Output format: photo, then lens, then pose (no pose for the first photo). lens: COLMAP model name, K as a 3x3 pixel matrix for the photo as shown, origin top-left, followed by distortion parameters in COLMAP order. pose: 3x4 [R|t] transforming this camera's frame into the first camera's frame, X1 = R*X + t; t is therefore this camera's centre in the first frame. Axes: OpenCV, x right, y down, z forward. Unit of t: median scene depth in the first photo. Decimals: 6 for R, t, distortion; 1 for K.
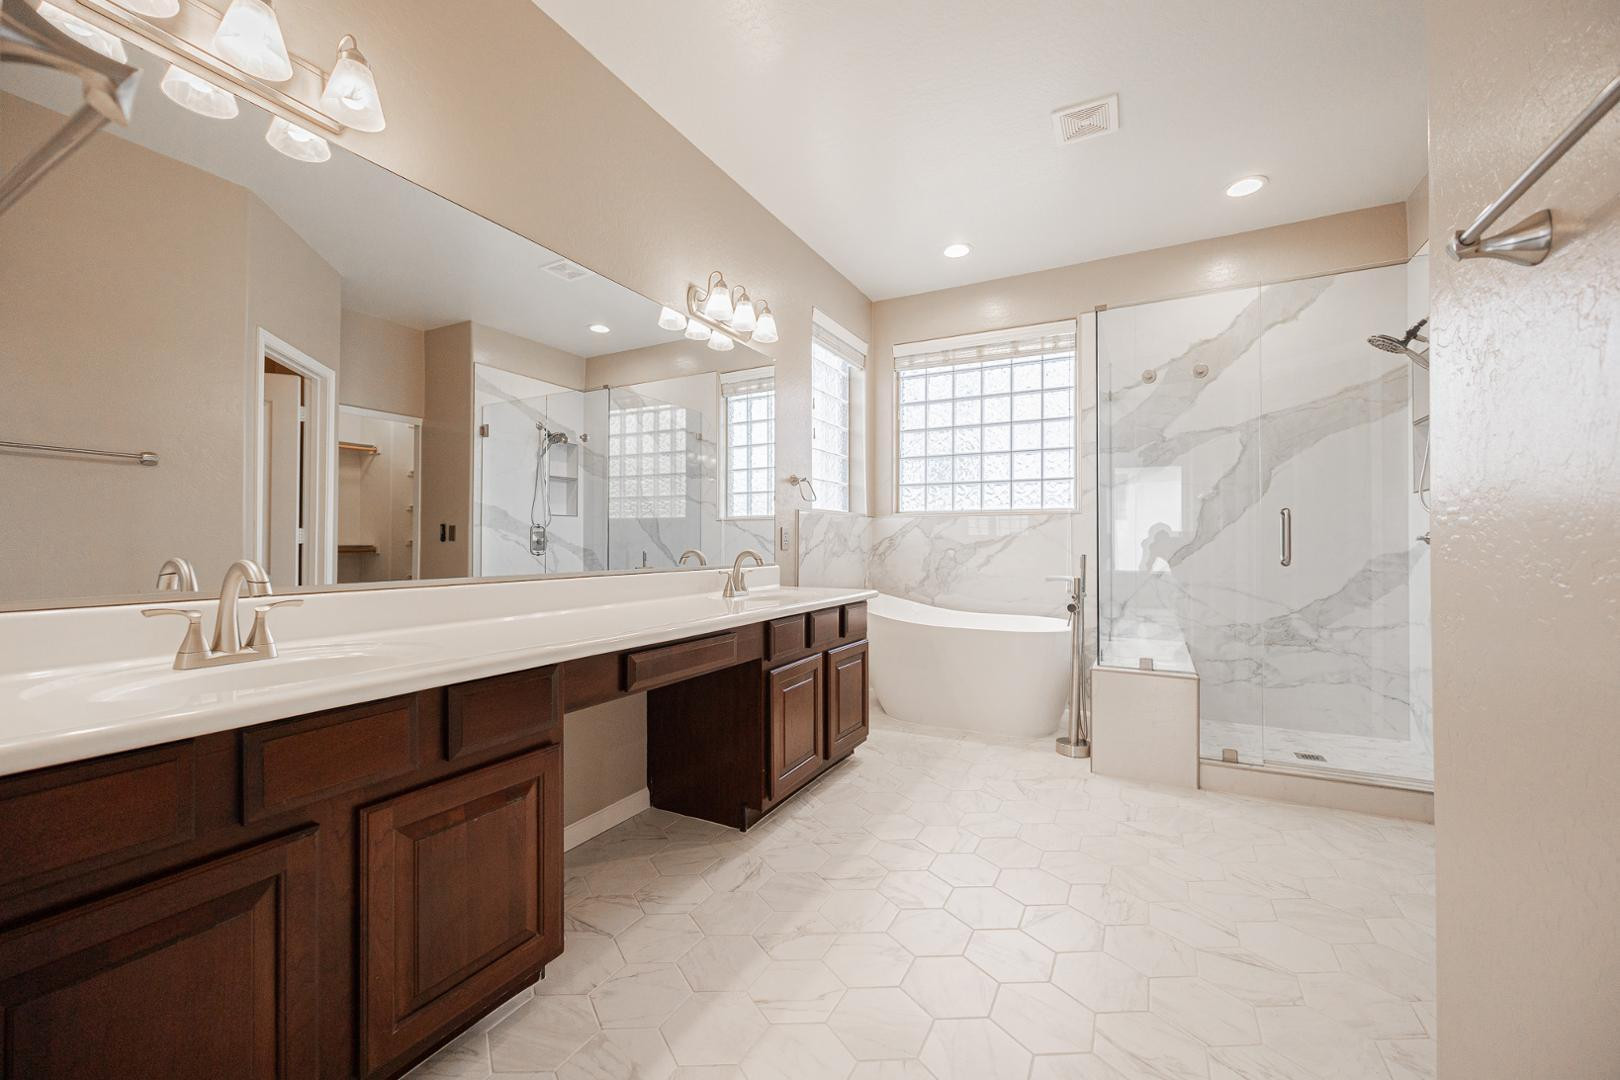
lens RADIAL K [[636.1, 0, 802.4], [0, 636.1, 538.9], [0, 0, 1]] dist [0.000930, -0.000277]
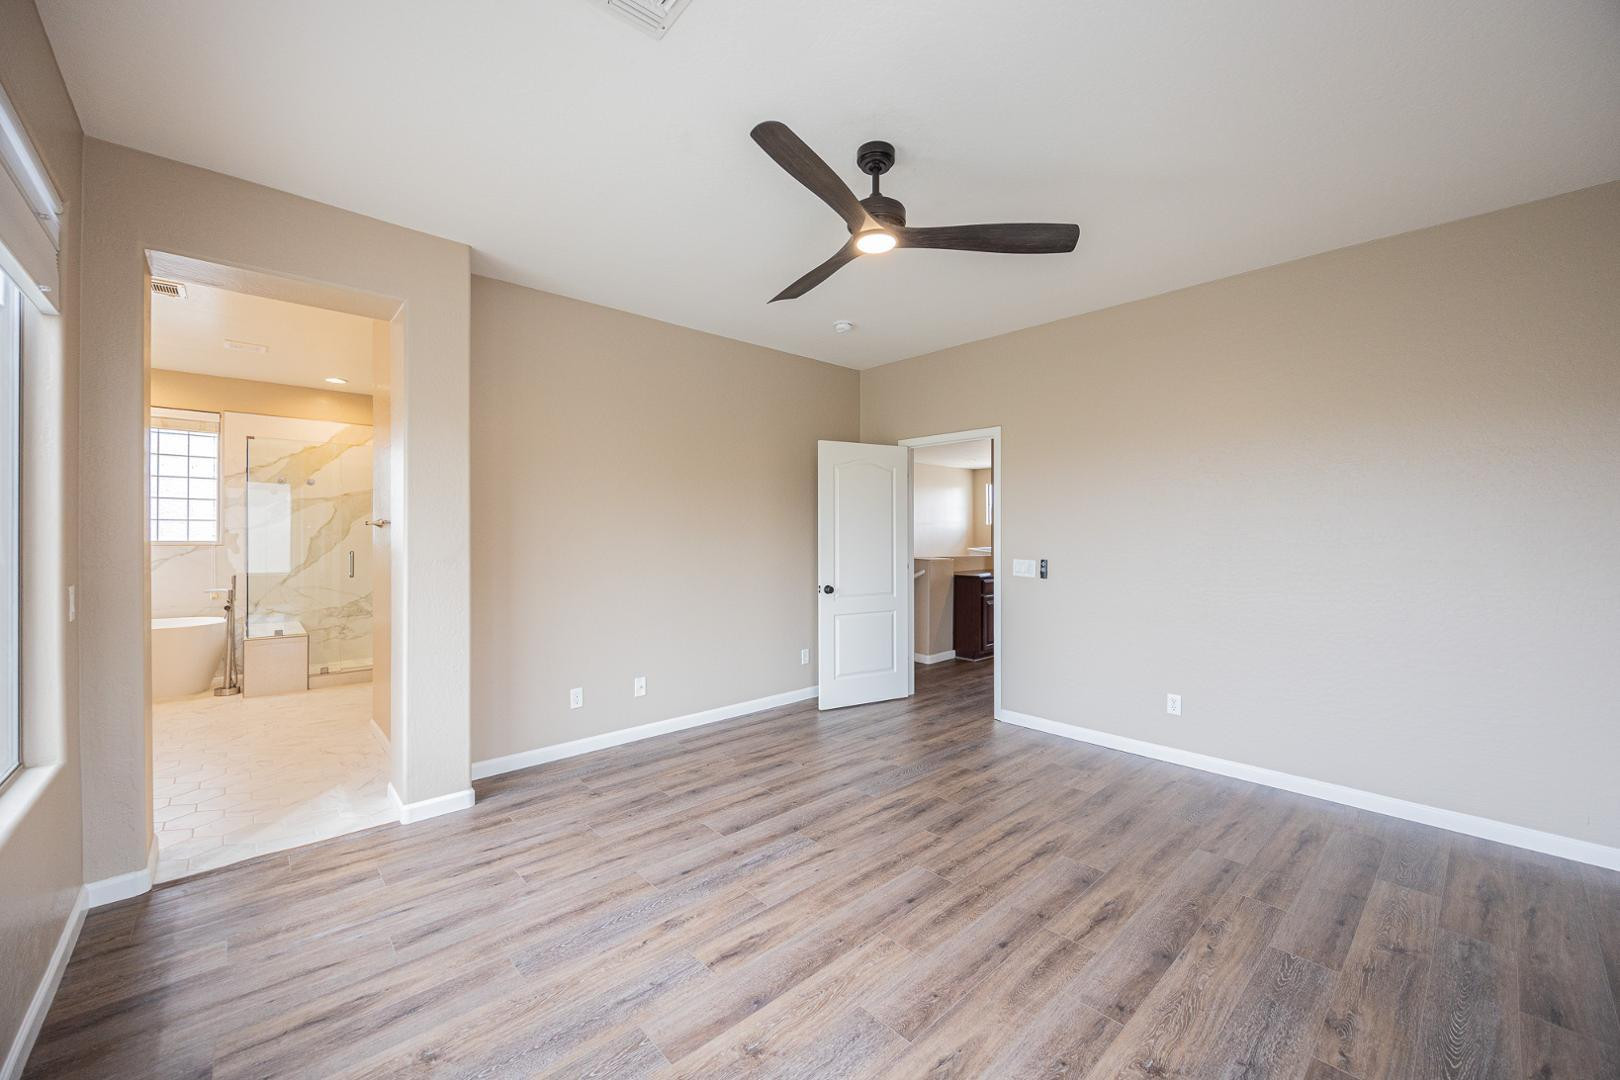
lens RADIAL K [[636.1, 0, 802.3], [0, 636.1, 536.0], [0, 0, 1]] dist [0.000930, -0.000277]
pose [[0.348533, -0.000206, 0.937297, -0.576114], [-0.004892, 0.999986, 0.002039, -0.085139], [-0.937284, -0.005296, 0.348527, -0.933137]]
